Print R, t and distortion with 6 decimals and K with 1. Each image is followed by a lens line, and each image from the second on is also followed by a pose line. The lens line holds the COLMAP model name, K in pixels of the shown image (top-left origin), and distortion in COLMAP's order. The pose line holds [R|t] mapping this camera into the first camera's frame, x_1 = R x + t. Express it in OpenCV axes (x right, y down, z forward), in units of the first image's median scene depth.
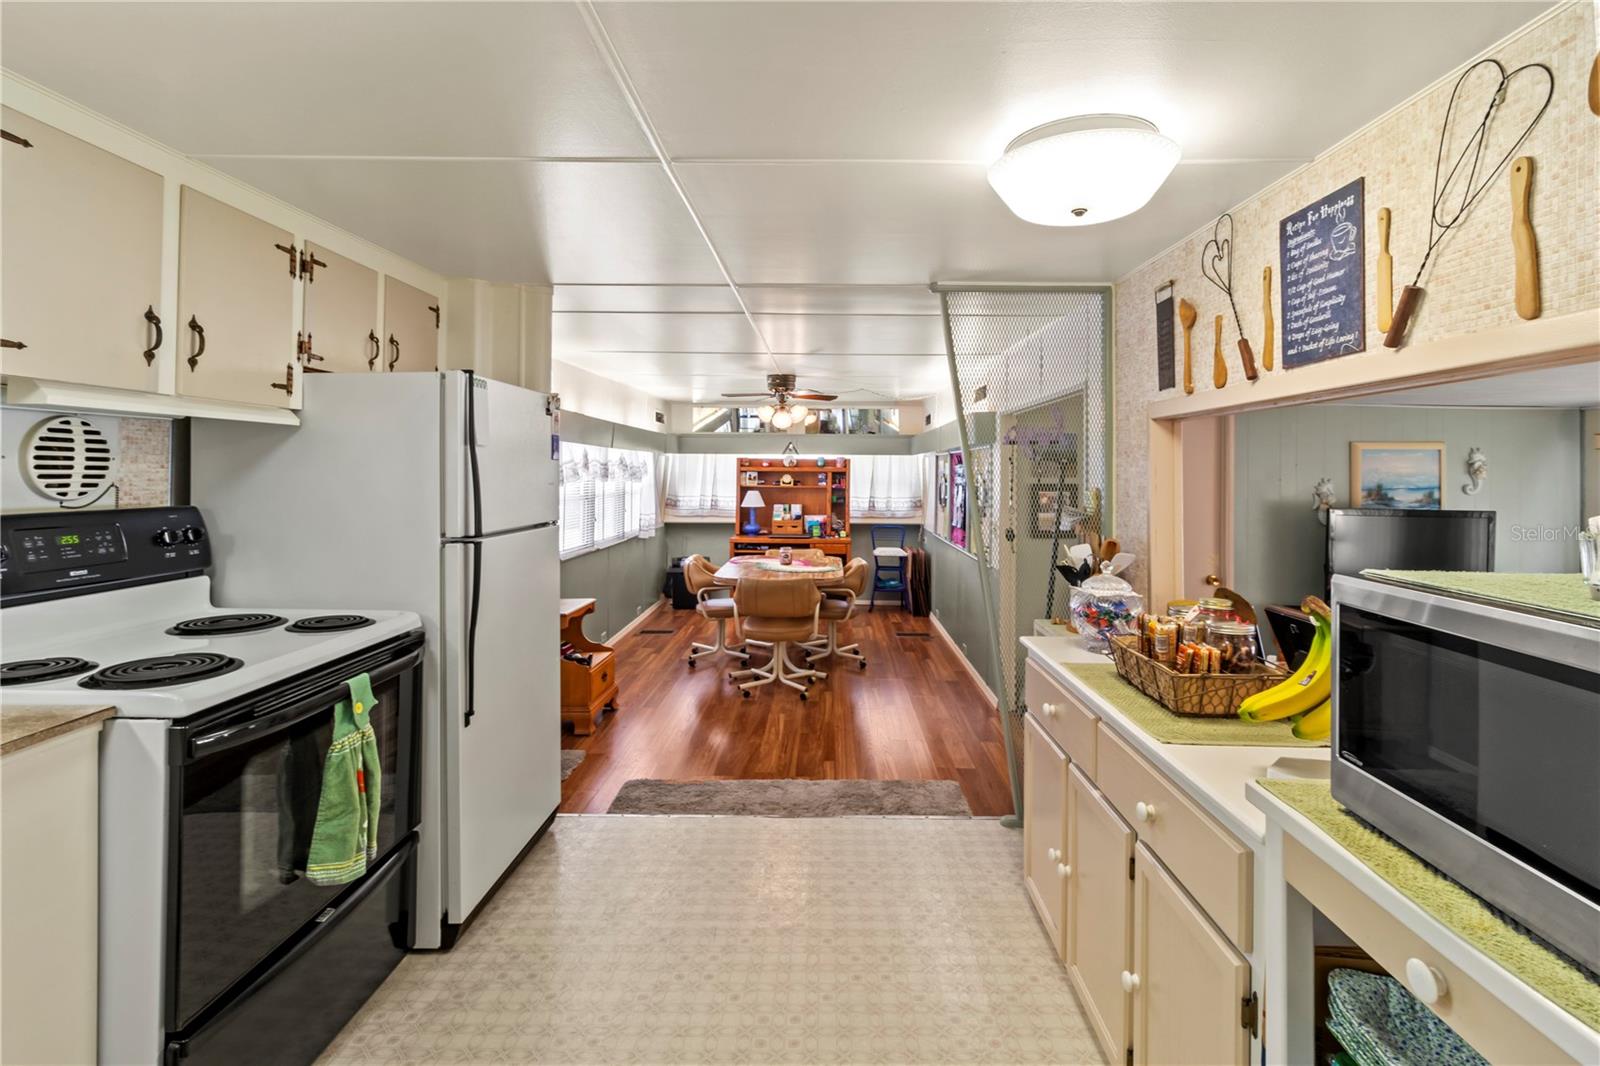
lens RADIAL K [[760.2, 0, 819.7], [0, 760.2, 476.2], [0, 0, 1]] dist [-0.001946, 0.003353]
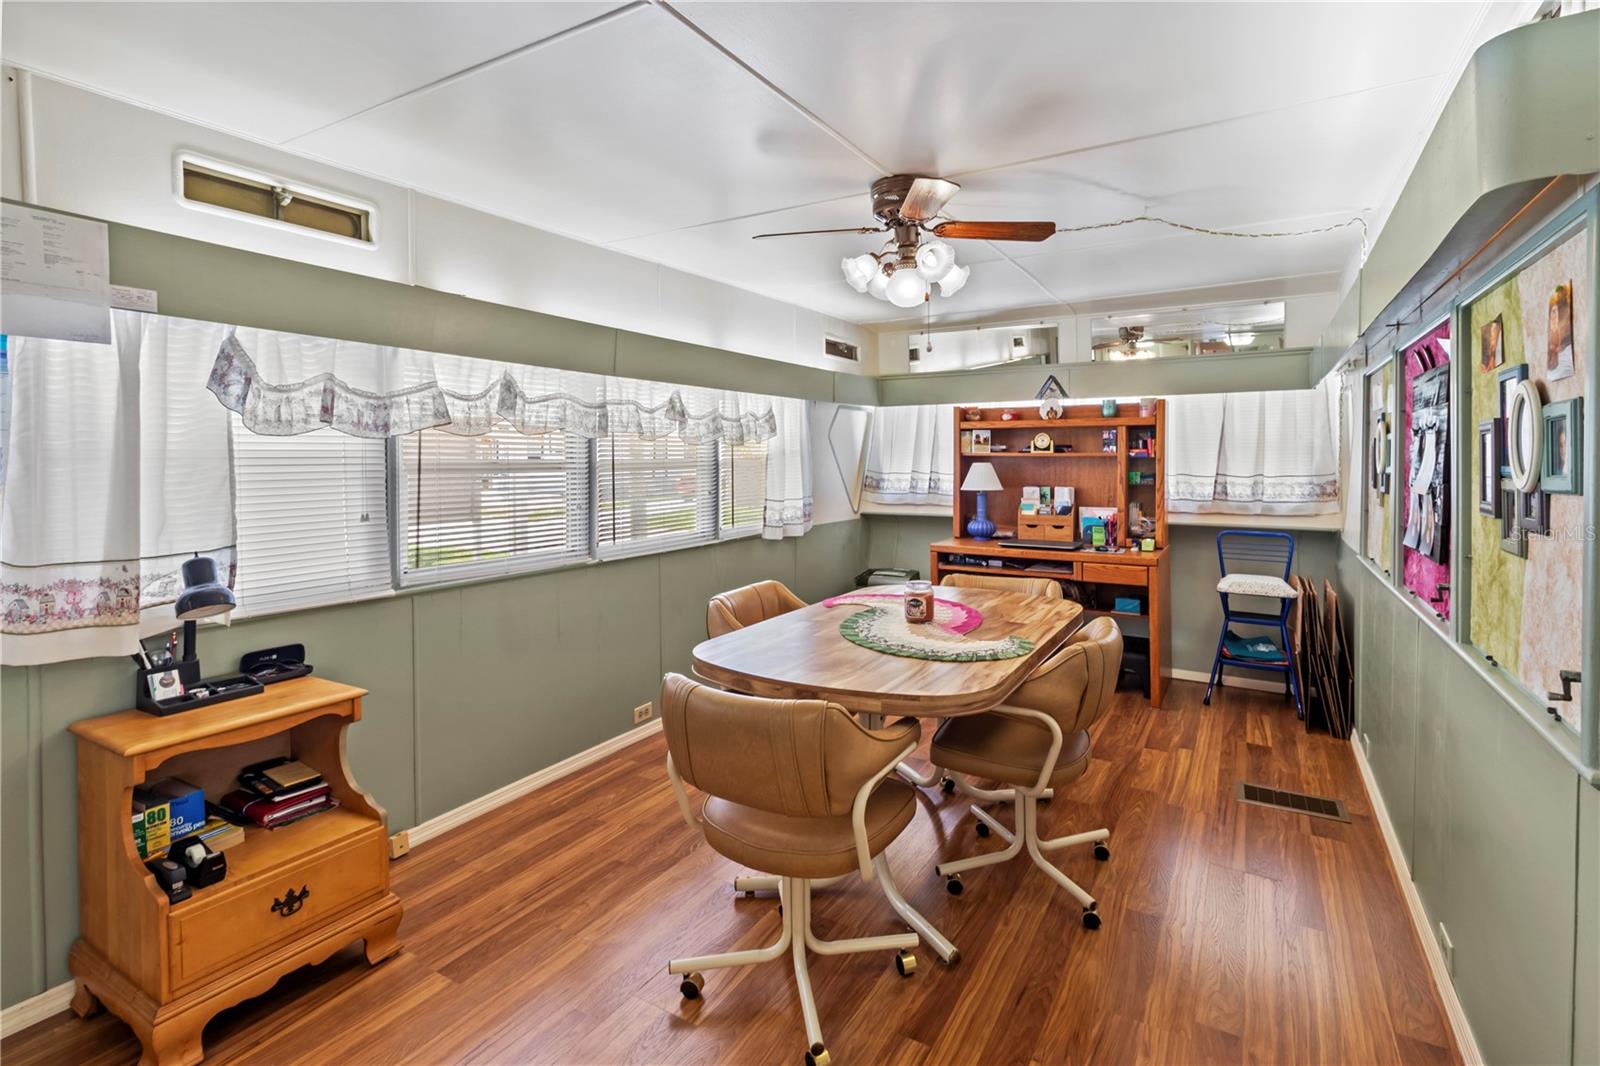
lens RADIAL K [[760.2, 0, 814.4], [0, 760.2, 468.5], [0, 0, 1]] dist [-0.001946, 0.003353]
pose [[0.871114, -0.002550, -0.491074, 0.085095], [0.006422, 0.999960, 0.006200, 0.019246], [0.491038, -0.008555, 0.871096, 0.431320]]
